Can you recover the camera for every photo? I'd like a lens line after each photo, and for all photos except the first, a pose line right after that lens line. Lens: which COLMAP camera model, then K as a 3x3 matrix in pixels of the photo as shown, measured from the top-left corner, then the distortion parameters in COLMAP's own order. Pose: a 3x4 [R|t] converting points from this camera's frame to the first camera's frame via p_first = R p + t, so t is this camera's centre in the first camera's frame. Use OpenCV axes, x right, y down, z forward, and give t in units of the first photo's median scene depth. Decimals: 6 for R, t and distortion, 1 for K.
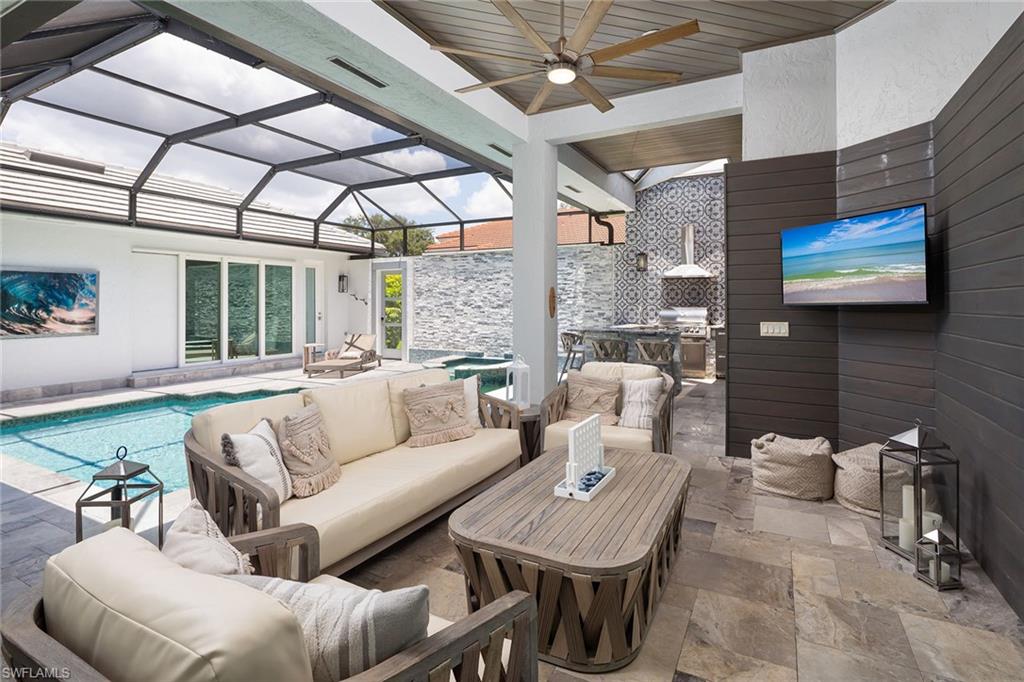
lens RADIAL K [[497.2, 0, 524.2], [0, 497.2, 302.0], [0, 0, 1]] dist [0.000982, 0.000831]
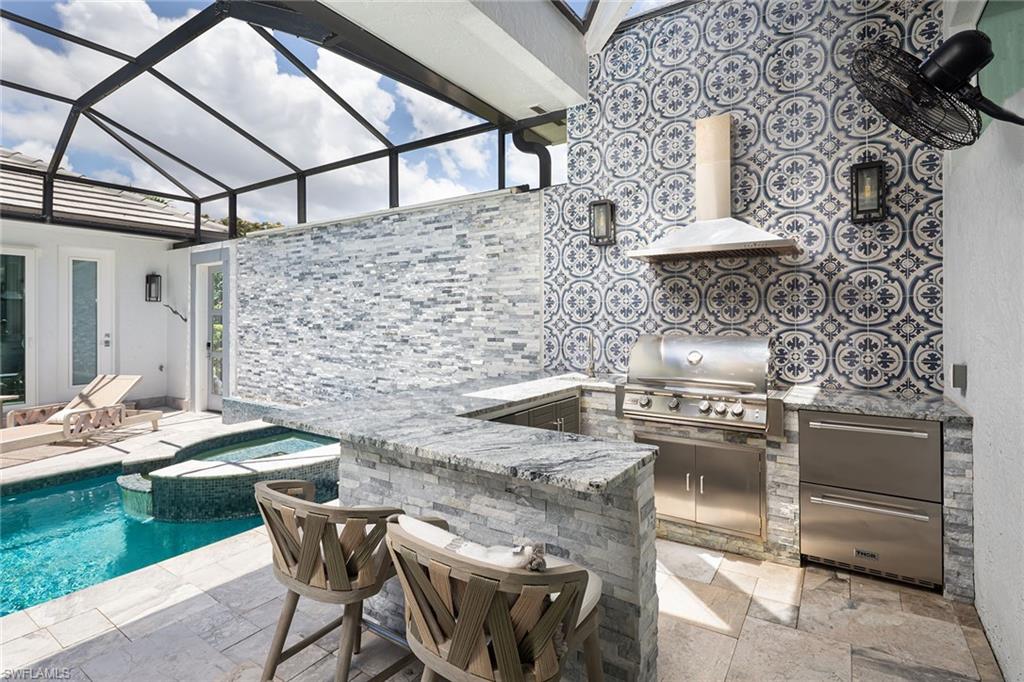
lens RADIAL K [[497.2, 0, 518.1], [0, 497.2, 313.3], [0, 0, 1]] dist [0.000982, 0.000831]
pose [[0.994286, 0.001248, -0.106738, 0.208503], [-0.001841, 0.999983, -0.005466, -0.003123], [0.106730, 0.005631, 0.994272, 0.575606]]
